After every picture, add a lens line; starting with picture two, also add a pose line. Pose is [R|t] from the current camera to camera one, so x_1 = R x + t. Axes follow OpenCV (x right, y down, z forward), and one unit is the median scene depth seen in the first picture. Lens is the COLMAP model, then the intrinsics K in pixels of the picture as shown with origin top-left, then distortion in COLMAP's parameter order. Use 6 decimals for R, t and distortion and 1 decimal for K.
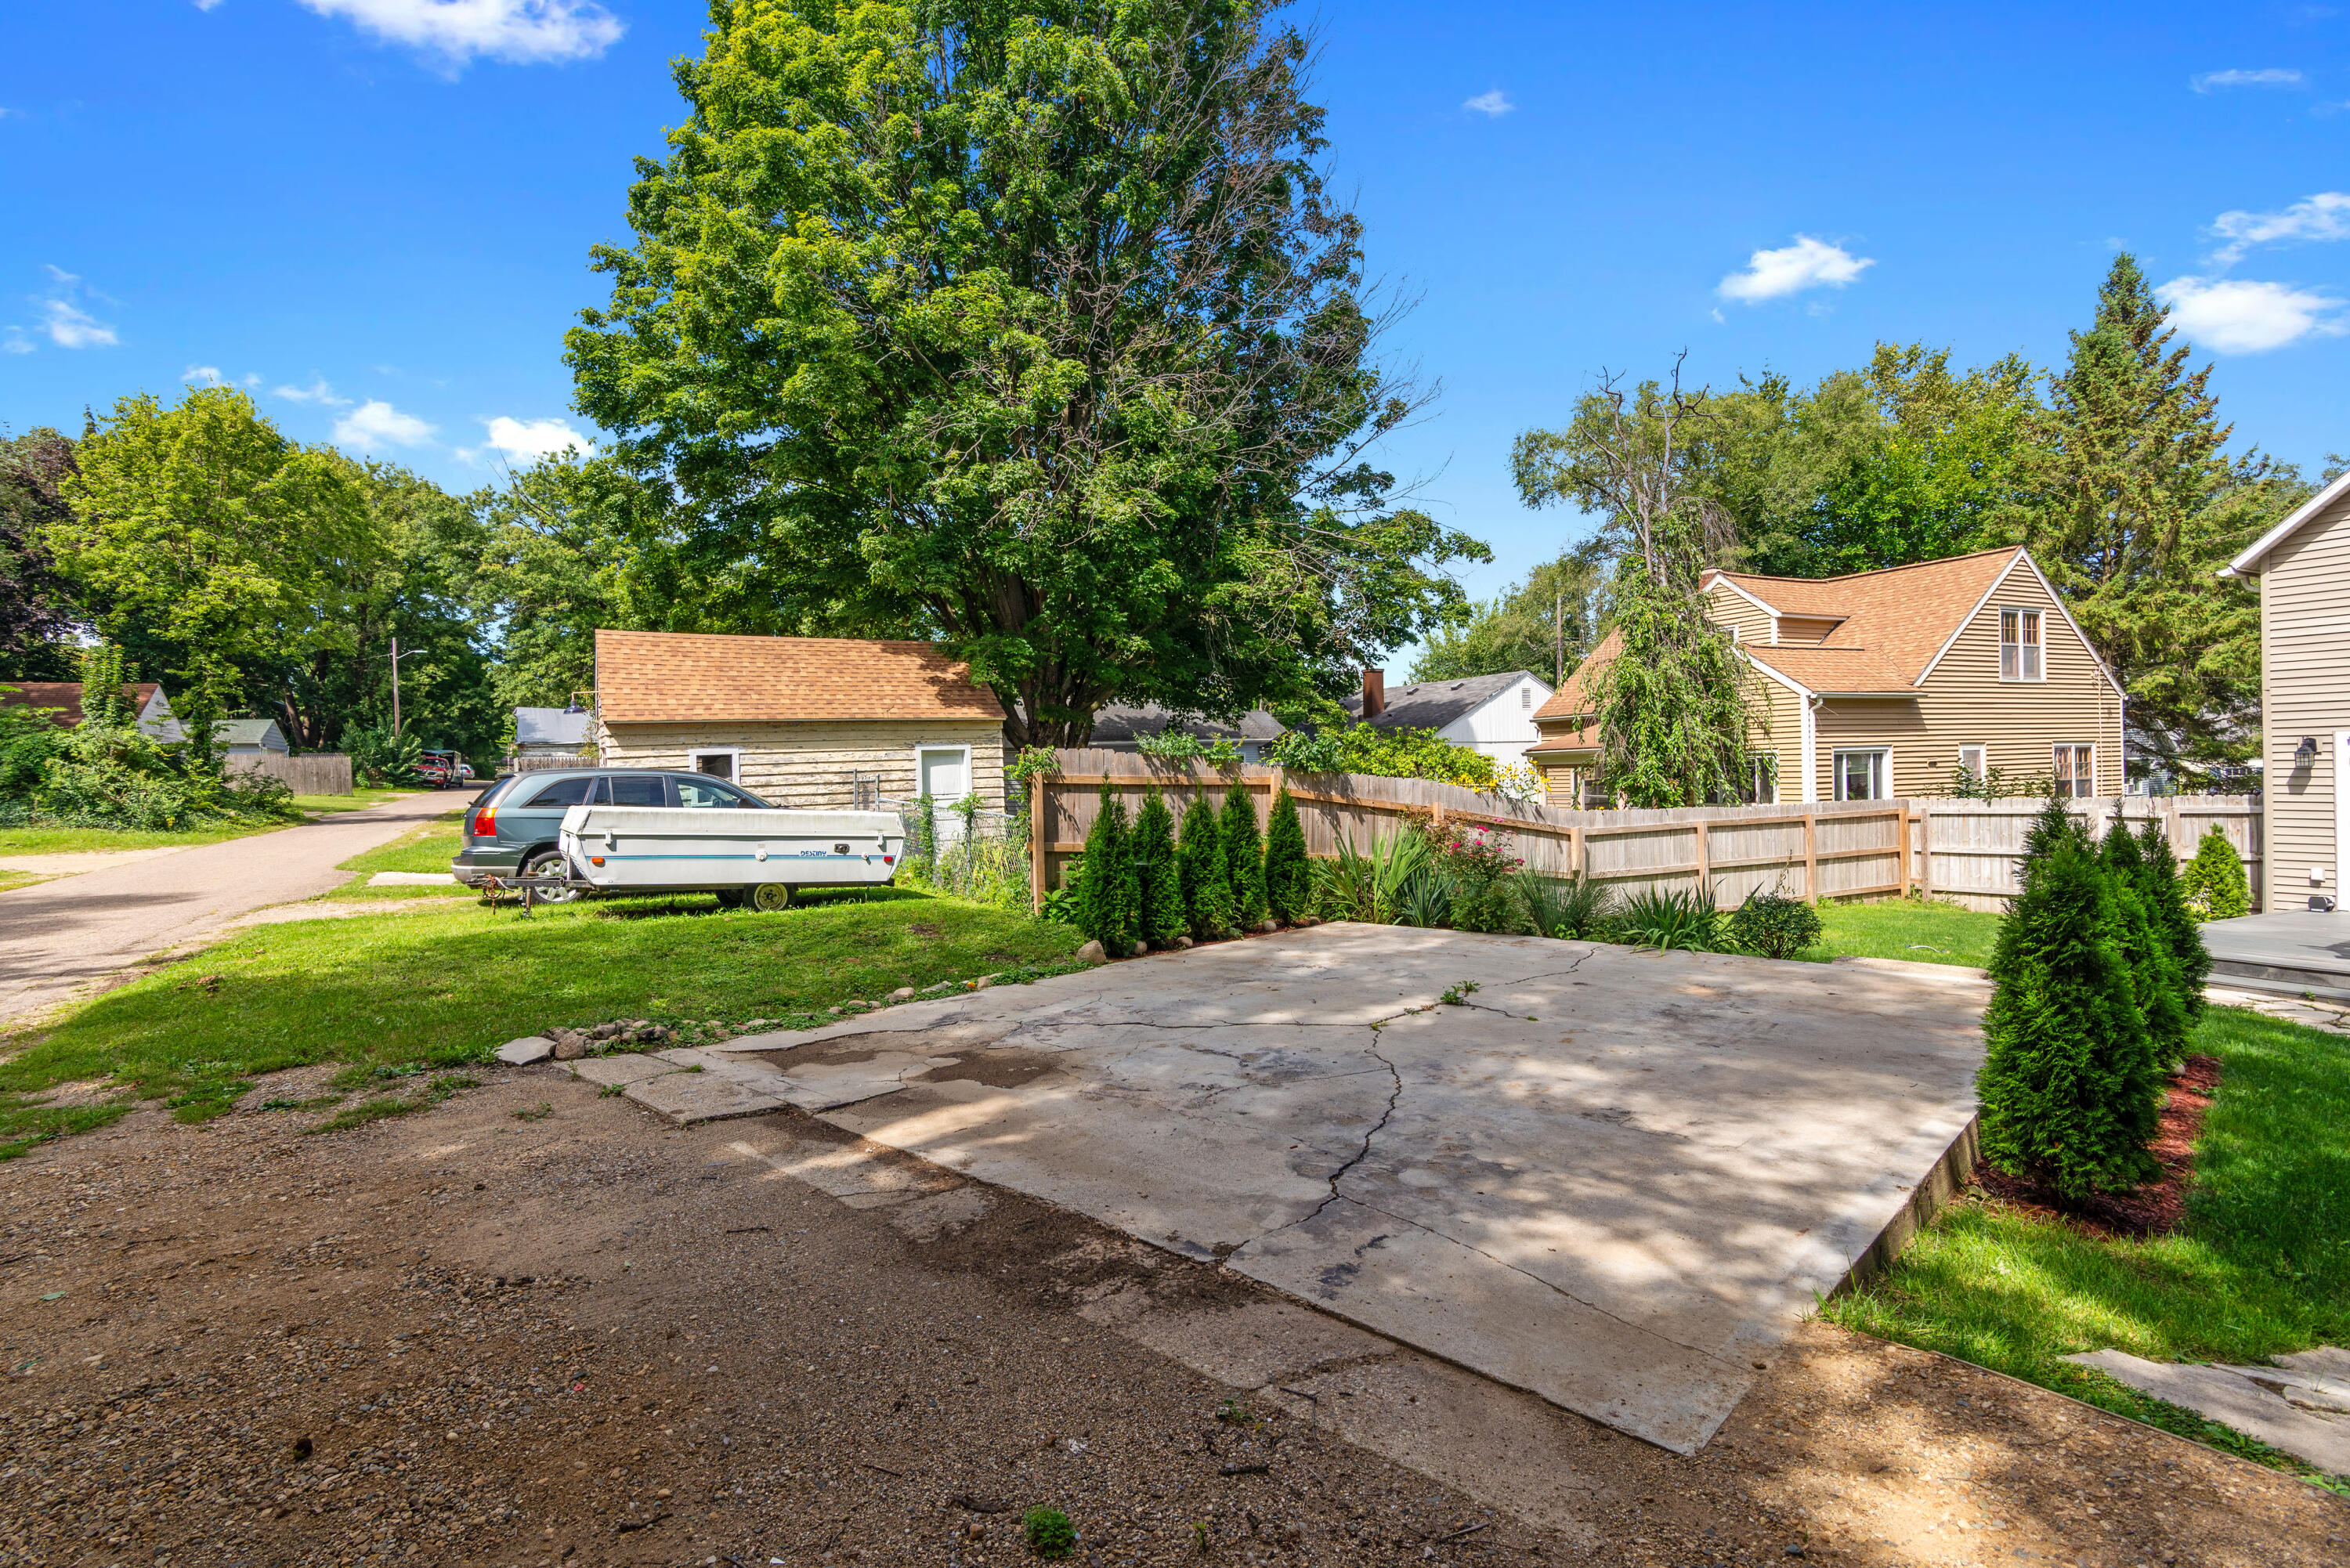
lens RADIAL K [[1122.5, 0, 1145.3], [0, 1122.5, 763.6], [0, 0, 1]] dist [0.017359, -0.000240]
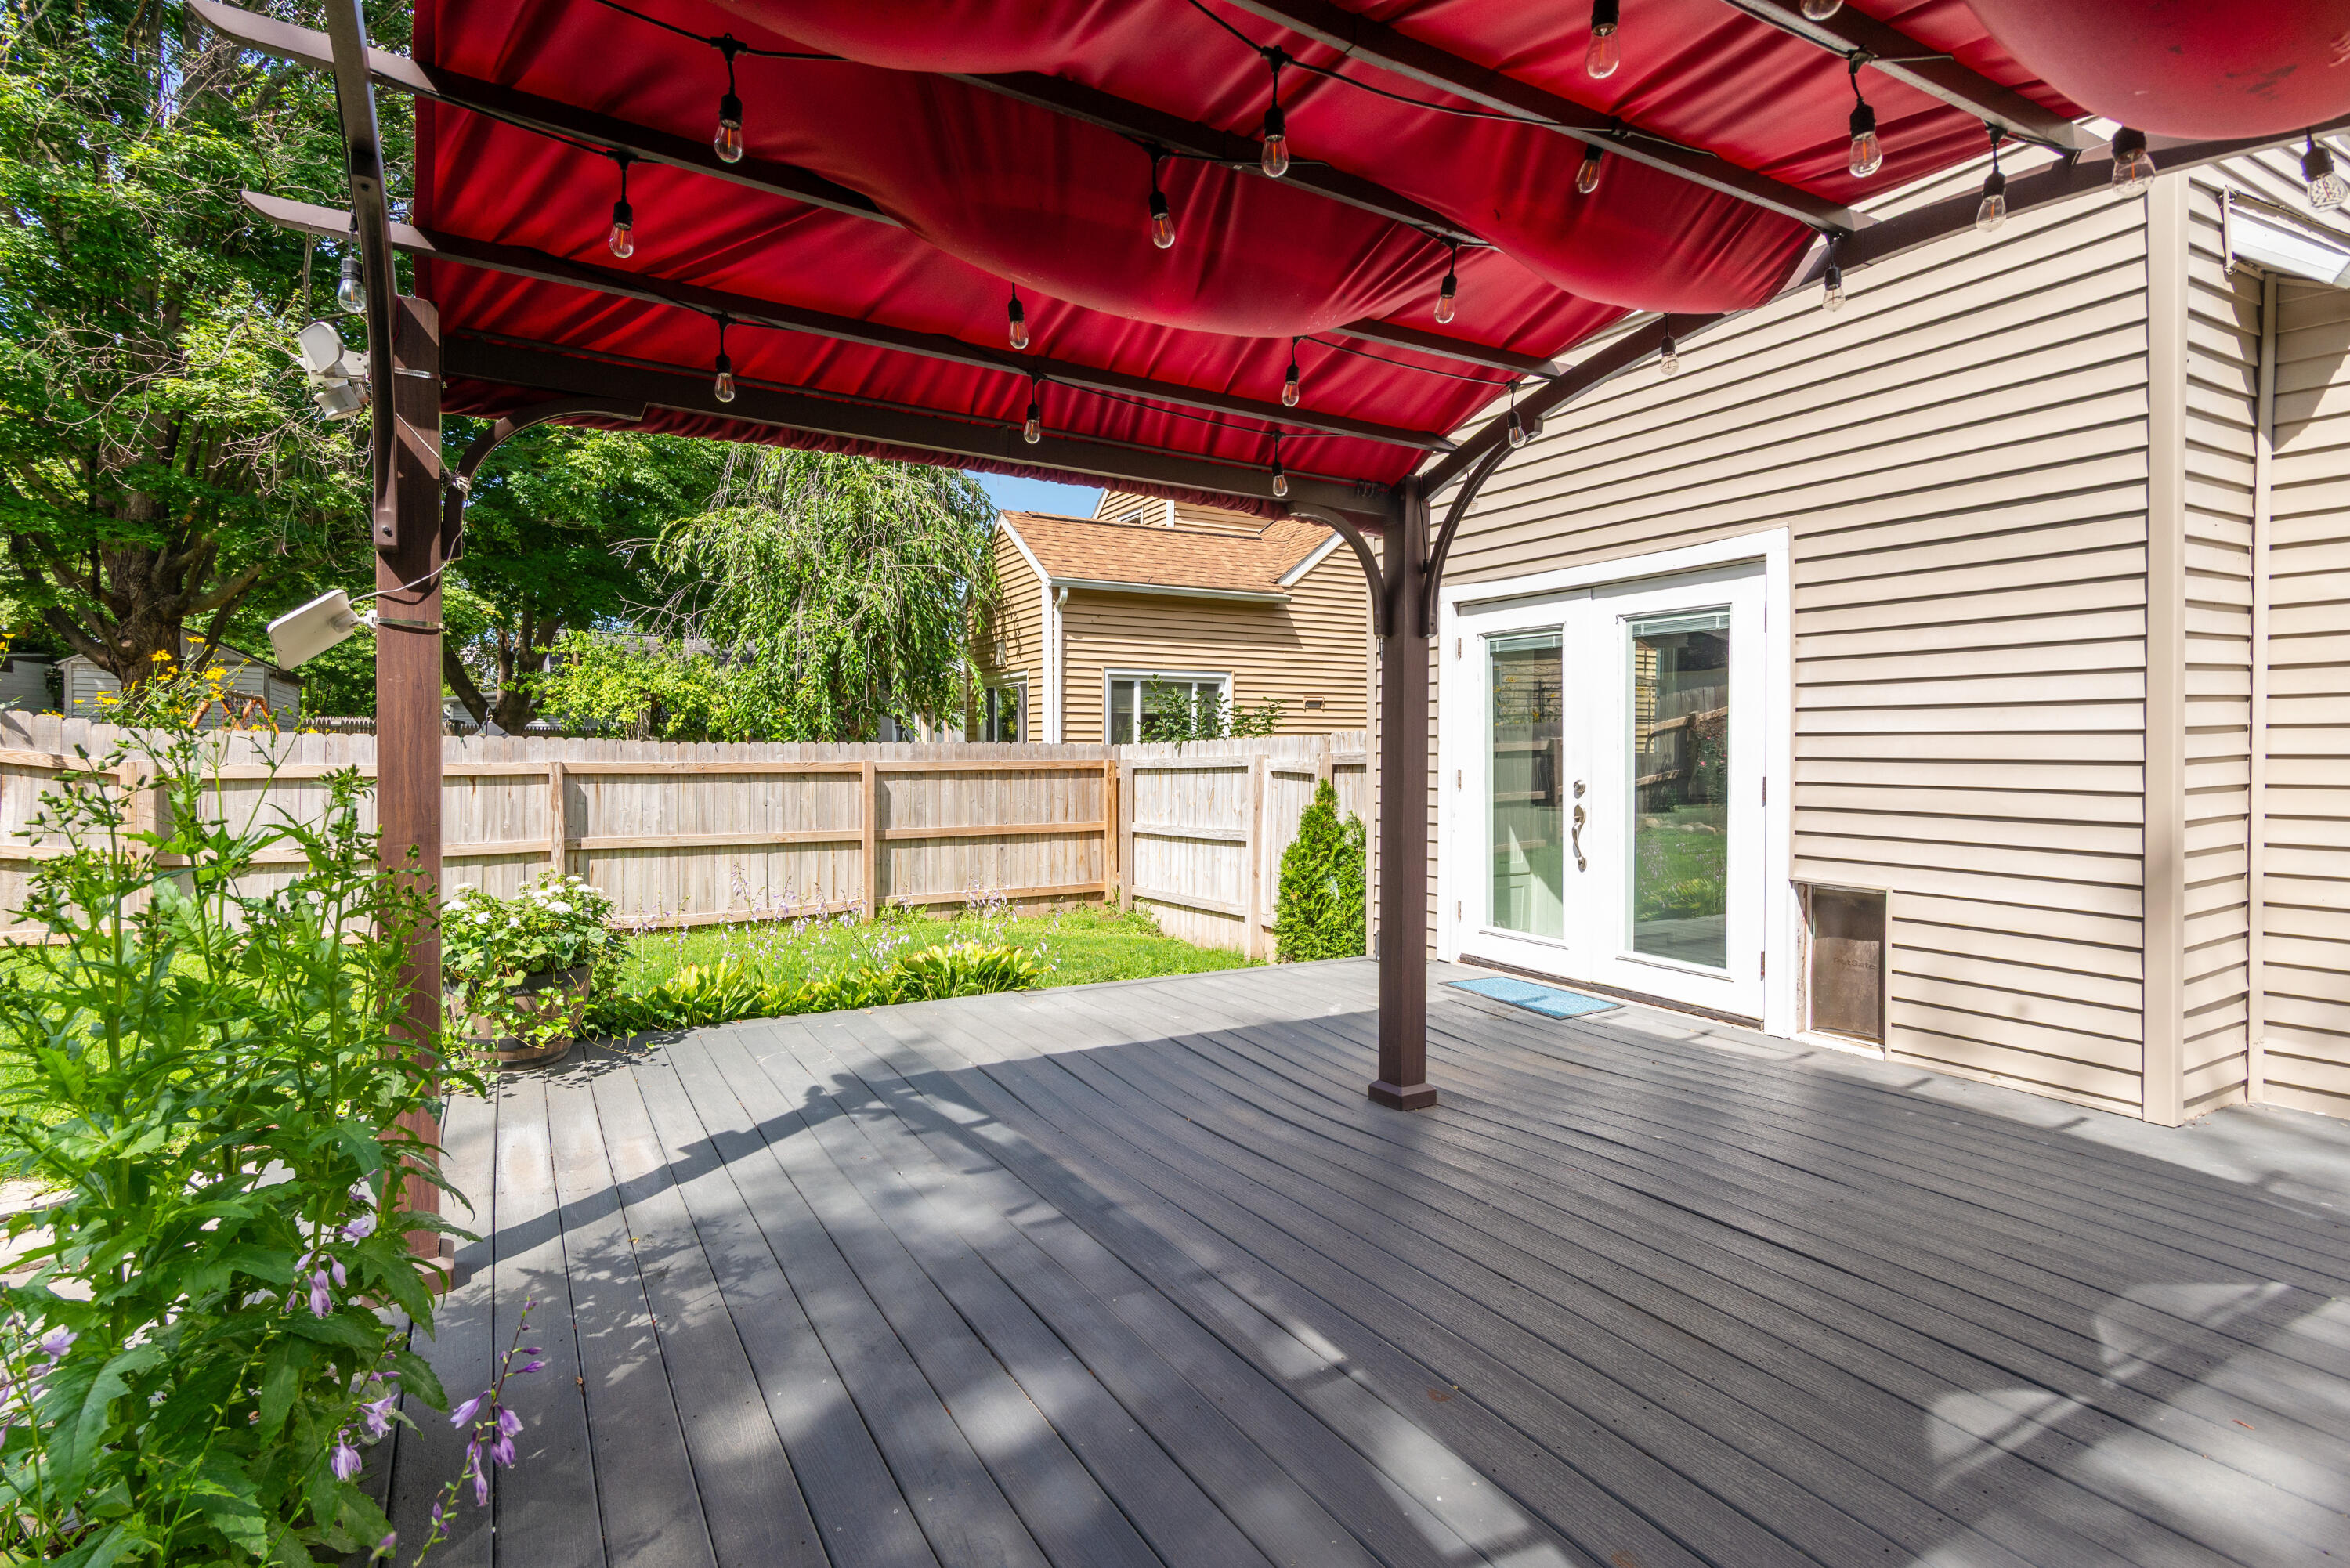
lens RADIAL K [[1122.5, 0, 1153.9], [0, 1122.5, 767.2], [0, 0, 1]] dist [0.017359, -0.000240]
pose [[0.998308, 0.025545, 0.052233, 0.599260], [-0.026778, 0.999376, 0.023051, 0.026497], [-0.051612, -0.024411, 0.998369, 0.356026]]
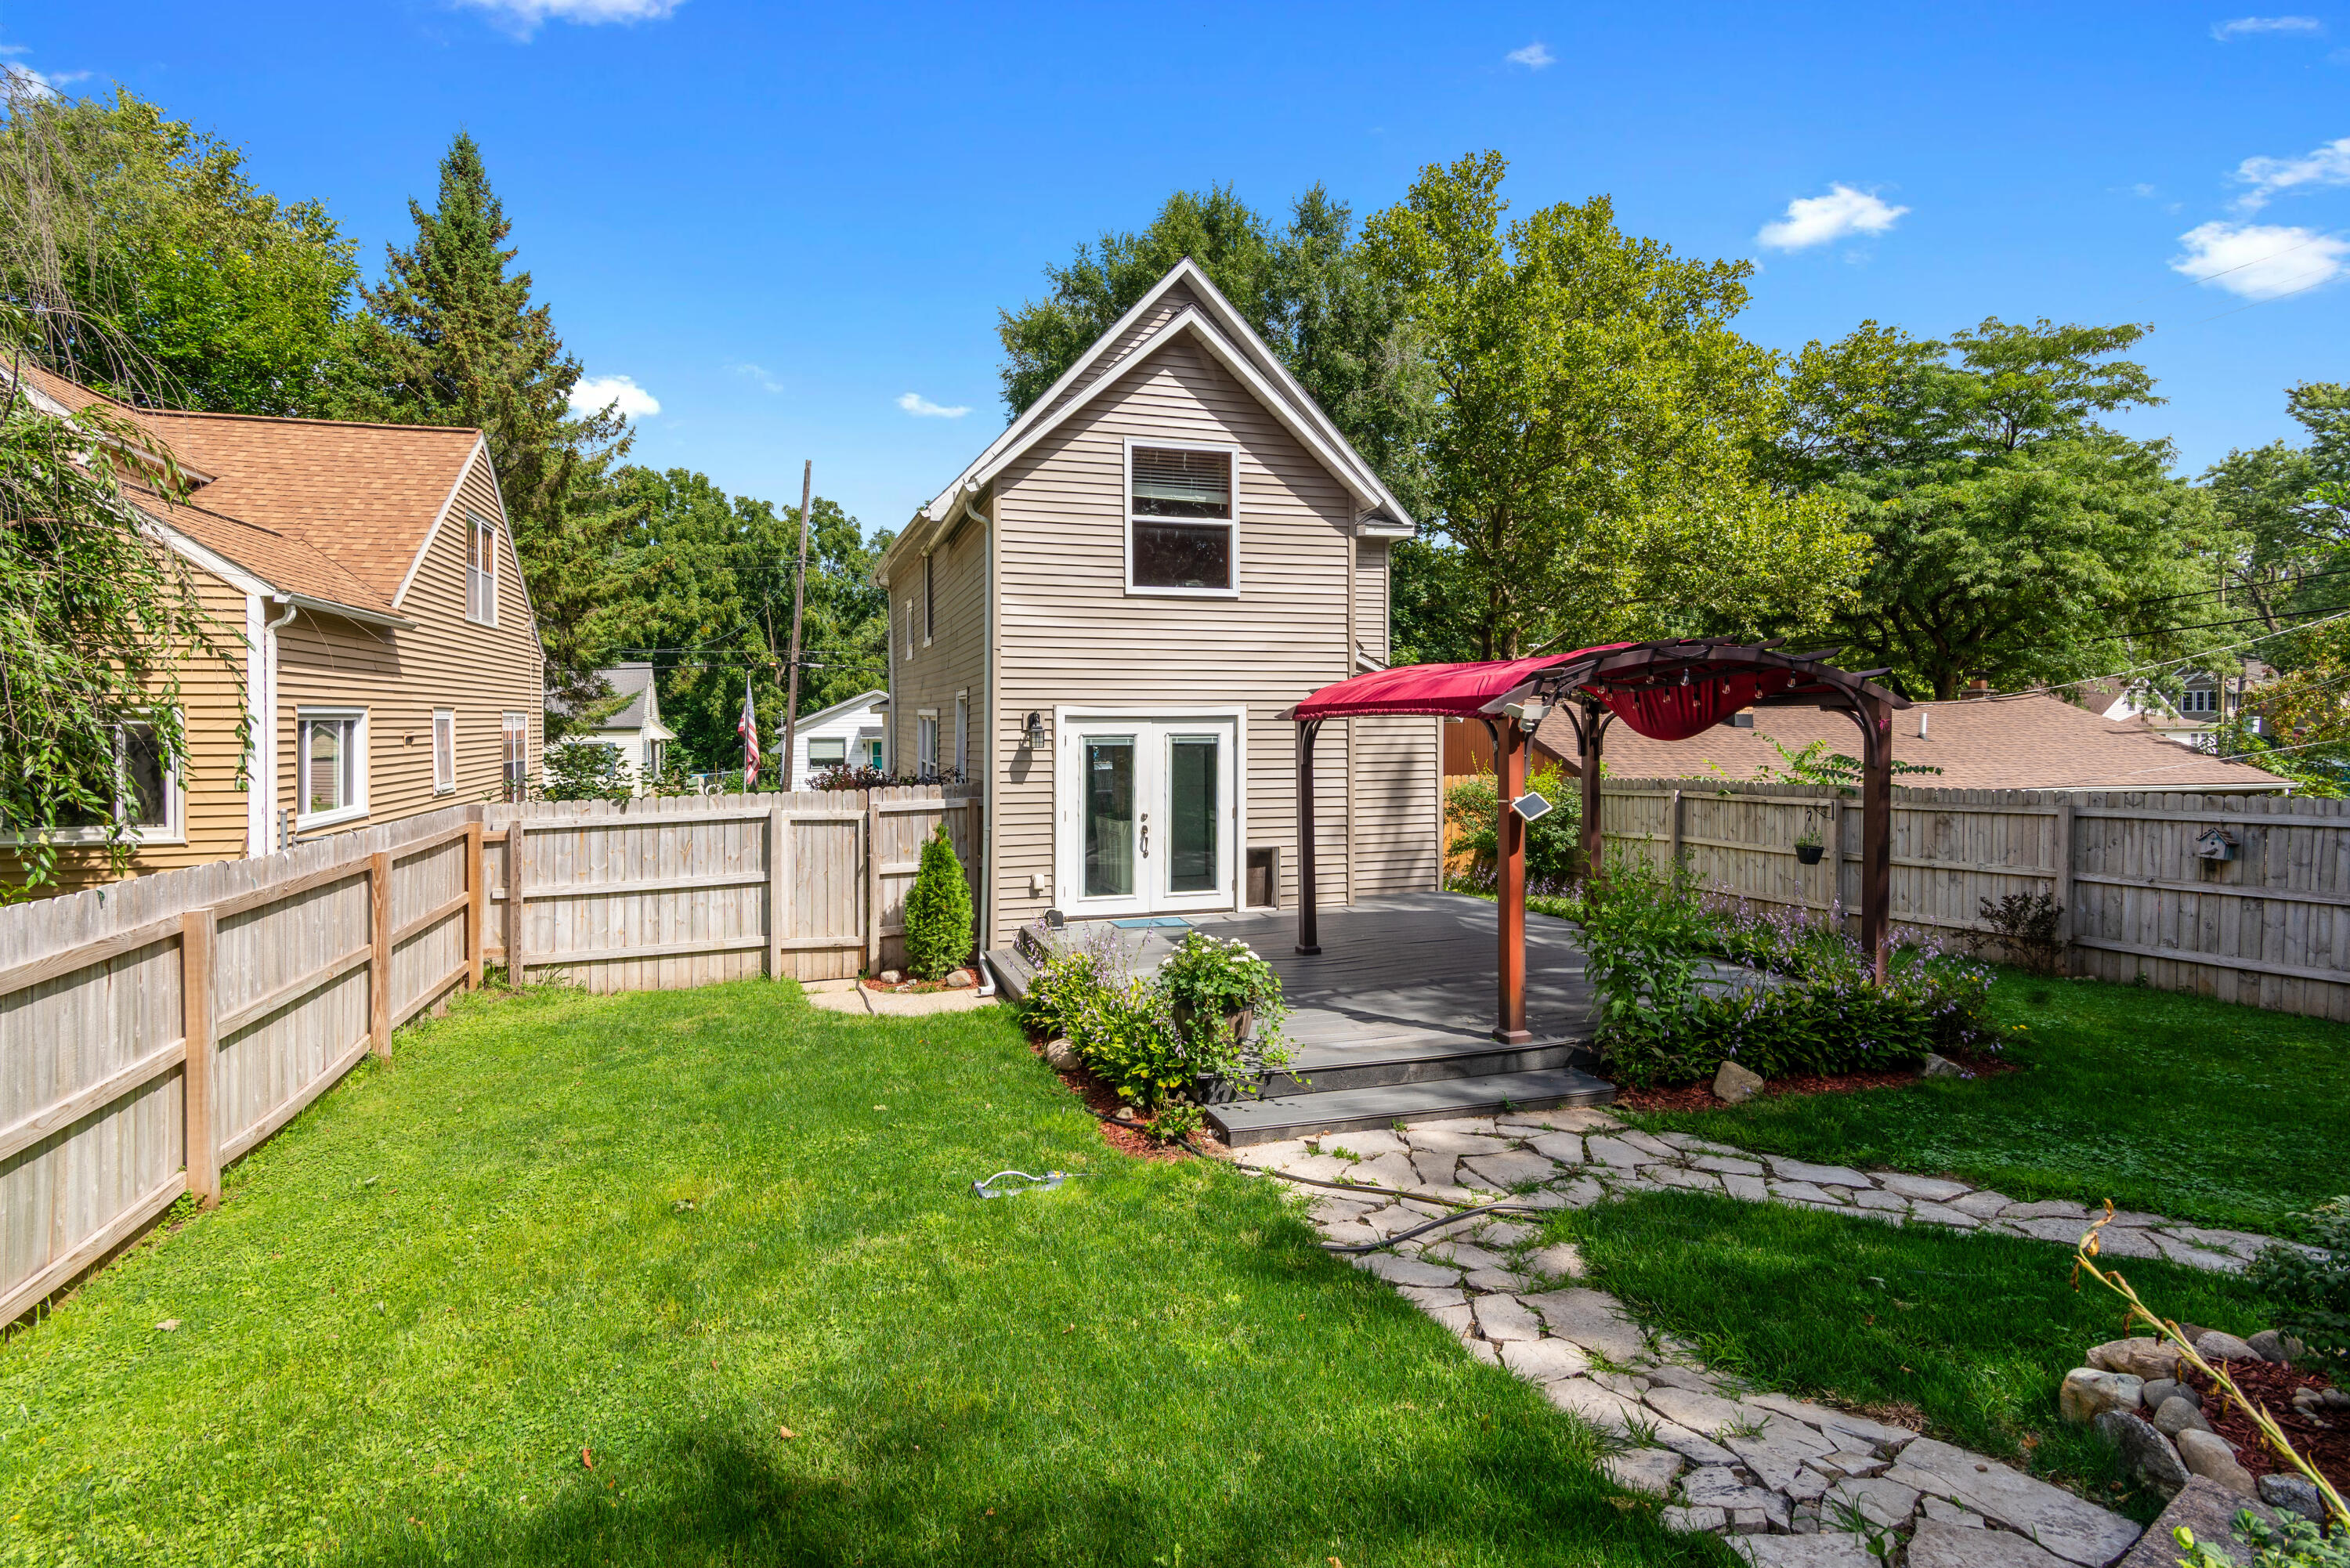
lens RADIAL K [[1122.5, 0, 1140.9], [0, 1122.5, 746.9], [0, 0, 1]] dist [0.017359, -0.000240]
pose [[0.170295, 0.000437, 0.985393, 0.170556], [-0.008563, 0.999963, 0.001037, 0.000066], [-0.985356, -0.008614, 0.170292, 0.536135]]
